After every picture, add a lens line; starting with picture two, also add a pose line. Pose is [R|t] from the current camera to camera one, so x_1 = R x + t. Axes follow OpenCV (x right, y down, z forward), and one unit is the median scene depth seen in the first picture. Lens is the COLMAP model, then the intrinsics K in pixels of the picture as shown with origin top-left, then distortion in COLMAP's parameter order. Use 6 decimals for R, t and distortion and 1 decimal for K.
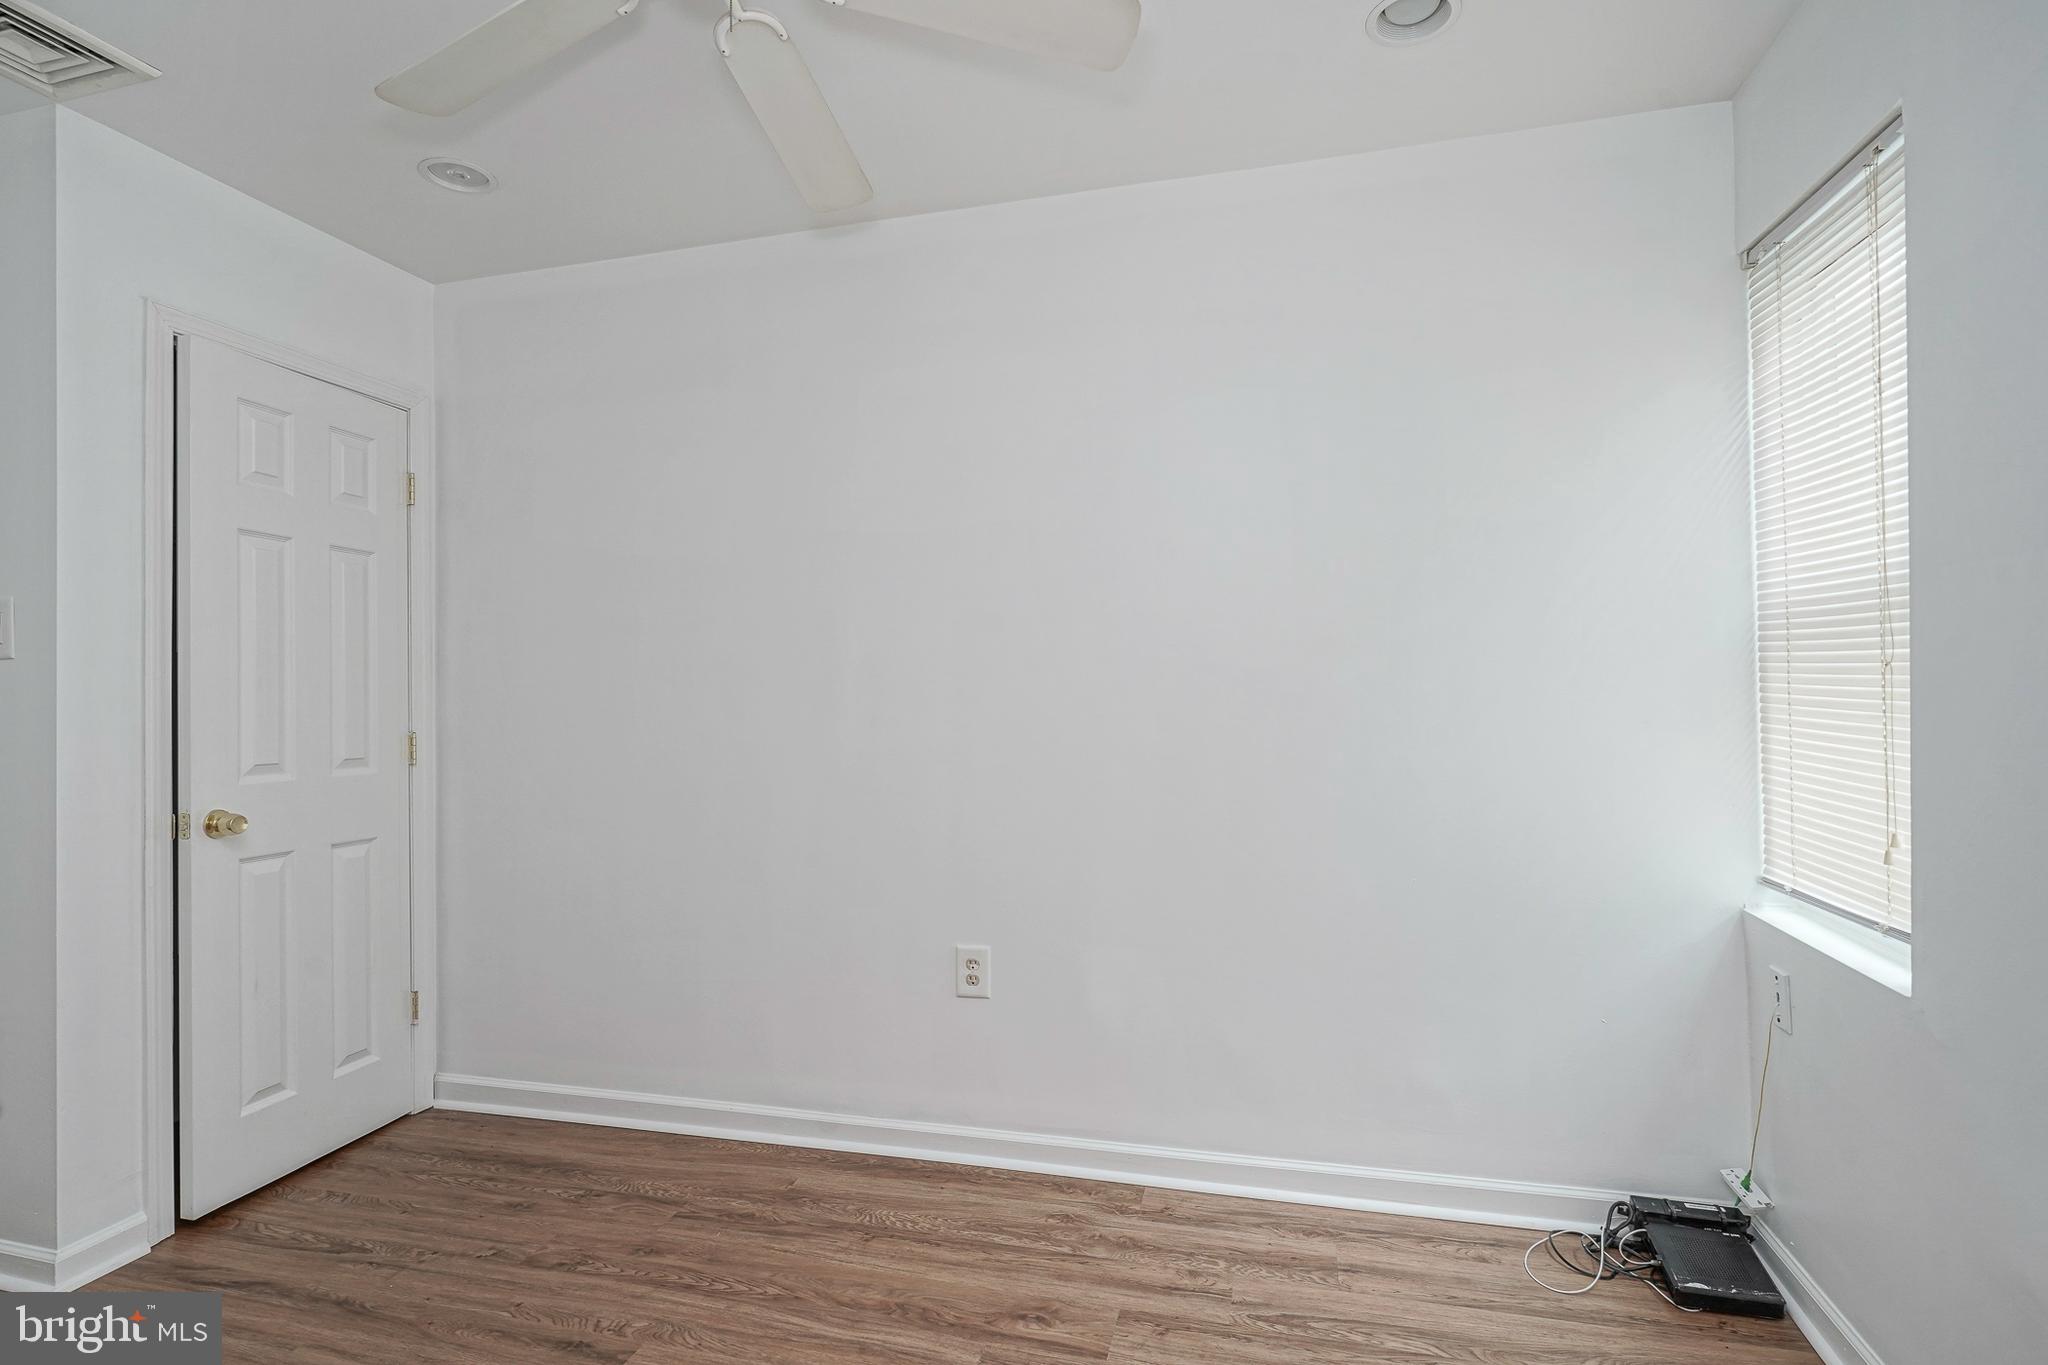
lens RADIAL K [[1008.7, 0, 1025.2], [0, 1008.7, 696.3], [0, 0, 1]] dist [-0.003248, 0.000833]
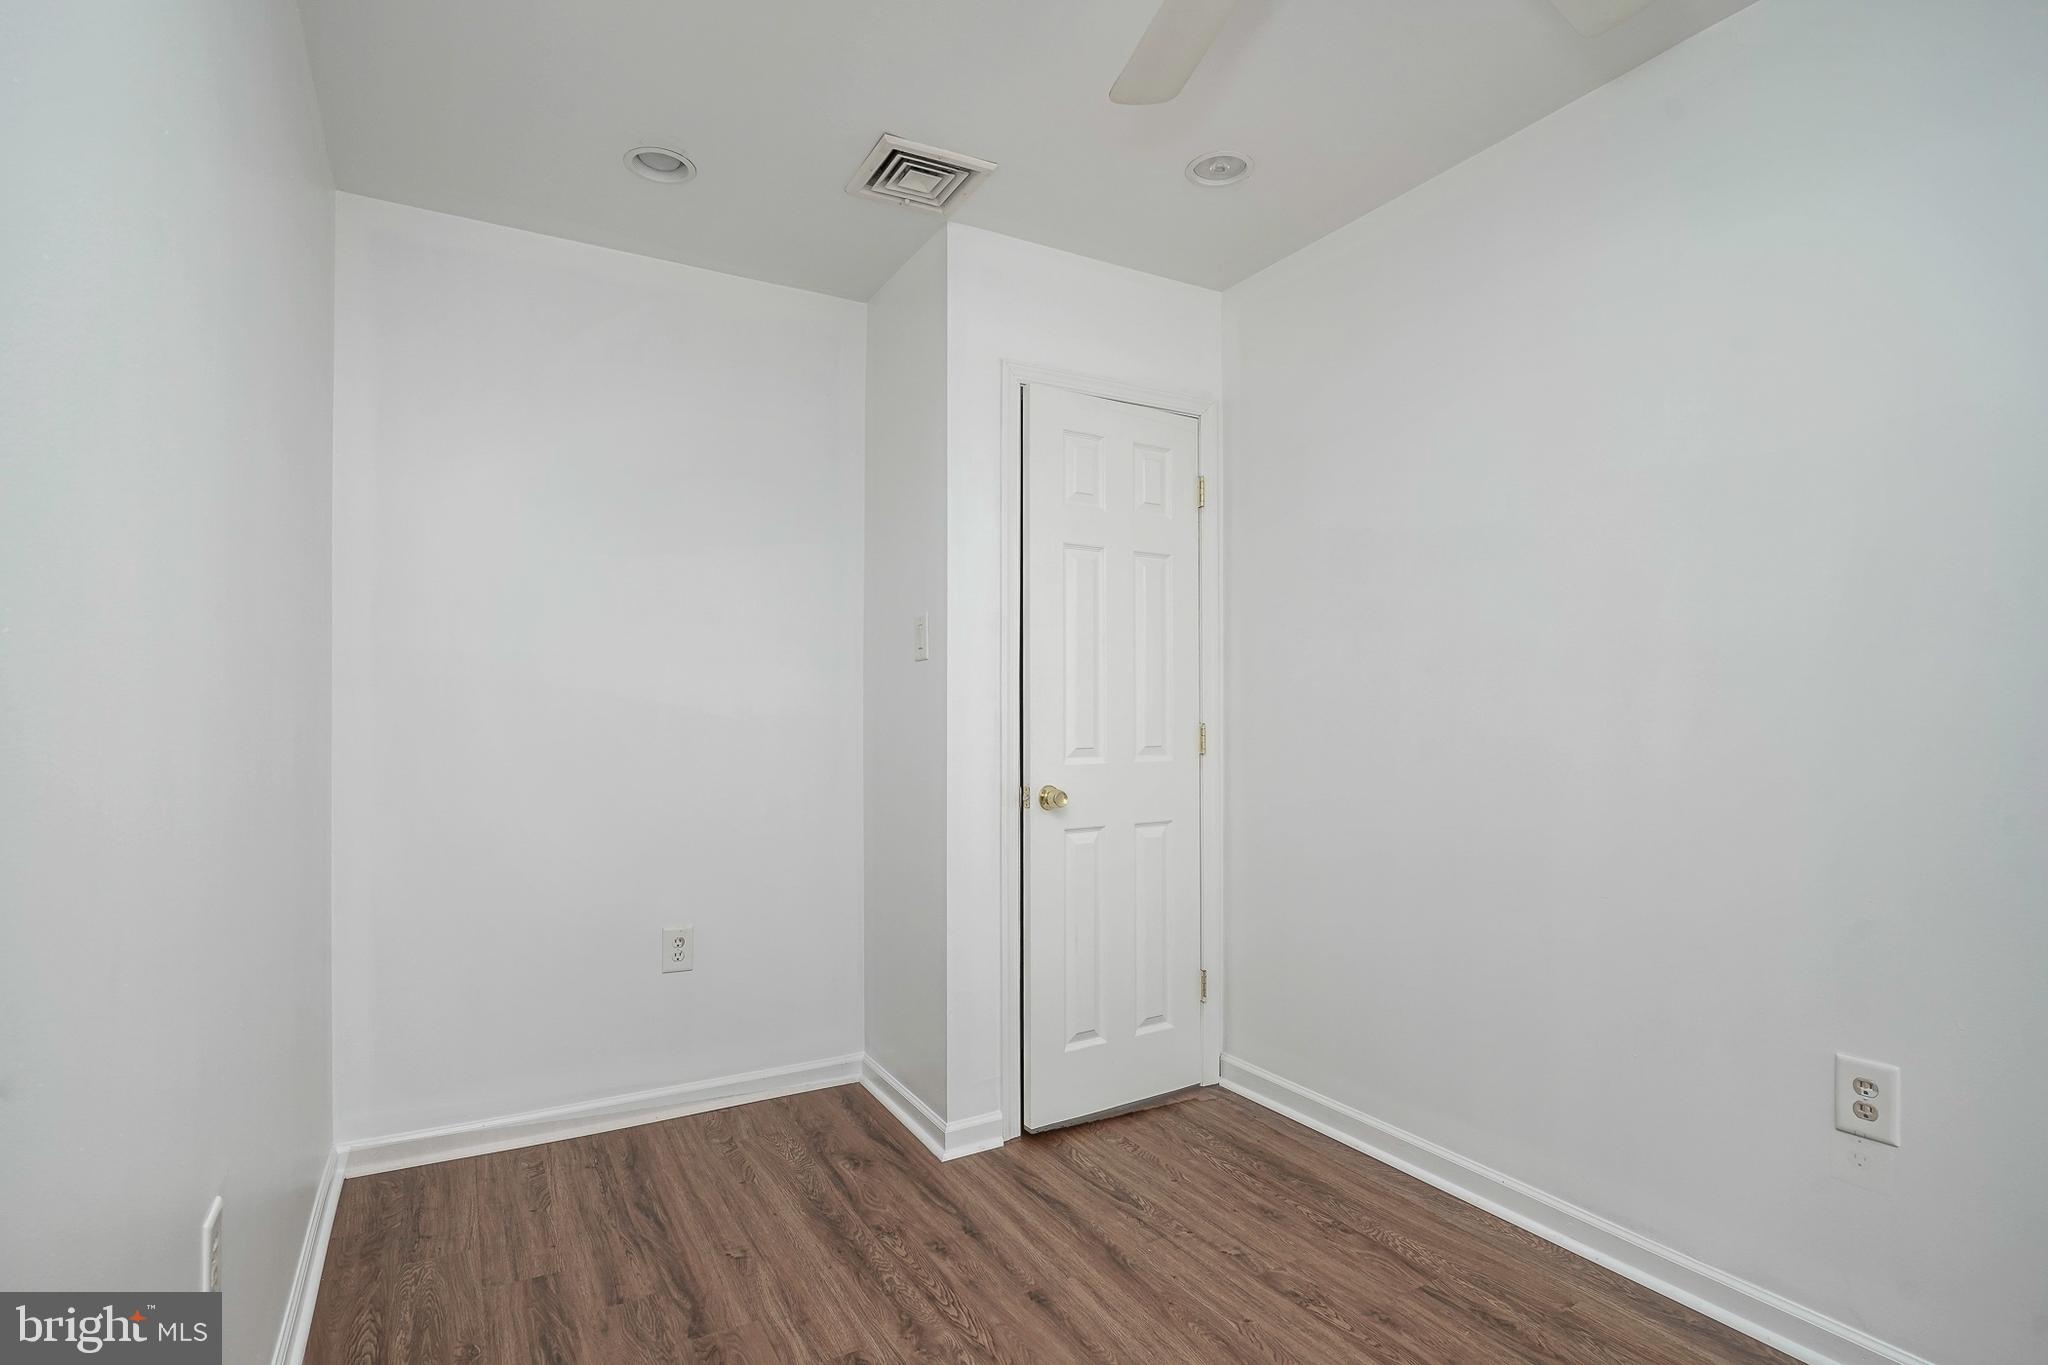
lens RADIAL K [[1029.9, 0, 1070.6], [0, 1029.9, 701.1], [0, 0, 1]] dist [0.001135, 0.001347]
pose [[0.716883, 0.006307, -0.697165, 0.050765], [-0.002024, 0.999974, 0.006965, 0.006034], [0.697190, -0.003582, 0.716877, 0.159250]]
